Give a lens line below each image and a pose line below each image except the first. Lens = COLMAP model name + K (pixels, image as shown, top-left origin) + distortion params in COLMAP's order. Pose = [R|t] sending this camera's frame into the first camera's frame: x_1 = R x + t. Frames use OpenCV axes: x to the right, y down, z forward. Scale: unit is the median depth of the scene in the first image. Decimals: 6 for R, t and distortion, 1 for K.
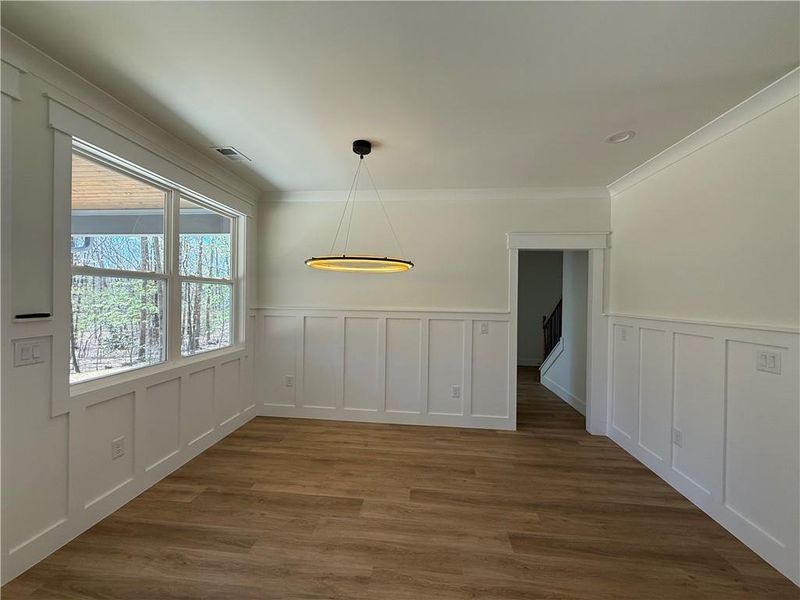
lens RADIAL K [[319.2, 0, 398.1], [0, 319.2, 299.6], [0, 0, 1]] dist [-0.000005, 0.000157]
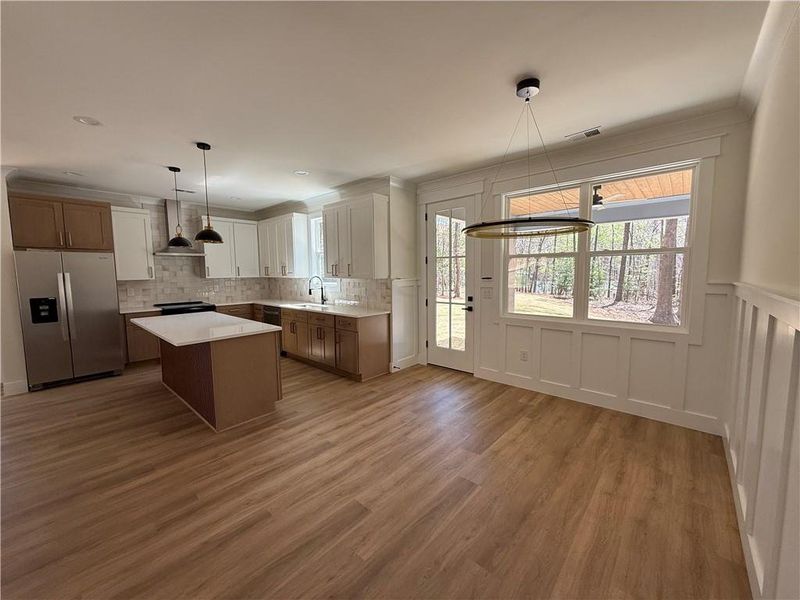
lens RADIAL K [[319.2, 0, 398.1], [0, 319.2, 299.6], [0, 0, 1]] dist [-0.000005, 0.000157]
pose [[-0.595330, 0.062209, -0.801070, 0.815263], [-0.003716, 0.996774, 0.080168, 0.013108], [0.803473, 0.050703, -0.593178, 1.272926]]
